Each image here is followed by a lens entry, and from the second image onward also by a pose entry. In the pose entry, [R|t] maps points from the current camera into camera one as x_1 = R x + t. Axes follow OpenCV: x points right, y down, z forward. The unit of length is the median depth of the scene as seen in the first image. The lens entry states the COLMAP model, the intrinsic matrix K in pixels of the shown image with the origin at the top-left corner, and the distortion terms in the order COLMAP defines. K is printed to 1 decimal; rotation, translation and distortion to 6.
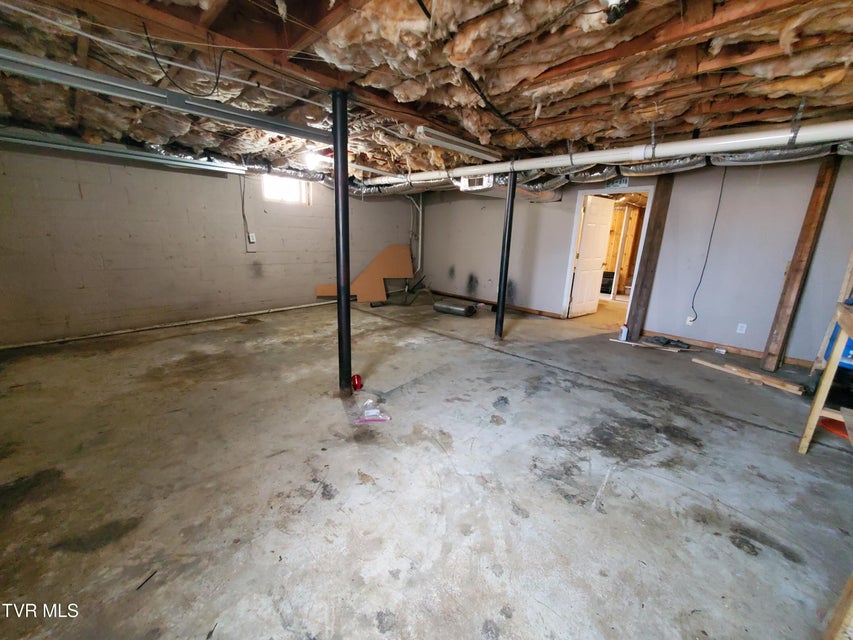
lens RADIAL K [[336.5, 0, 425.2], [0, 336.5, 320.7], [0, 0, 1]] dist [0.005523, -0.001801]
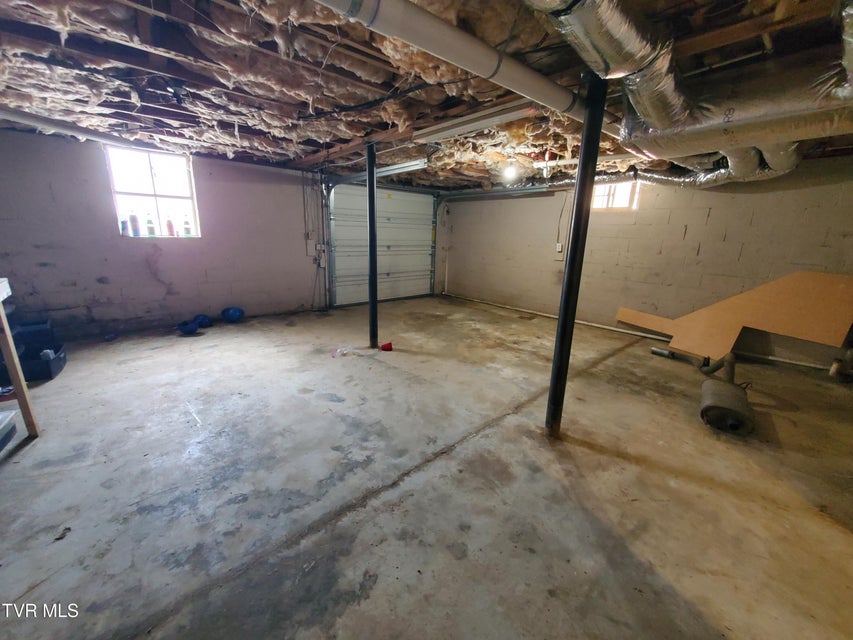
lens RADIAL K [[336.5, 0, 426.0], [0, 336.5, 319.6], [0, 0, 1]] dist [0.005523, -0.001801]
pose [[-0.074822, 0.216349, -0.973445, 0.919887], [-0.281643, 0.931852, 0.228753, -0.229647], [0.956597, 0.291280, -0.008790, 0.977956]]
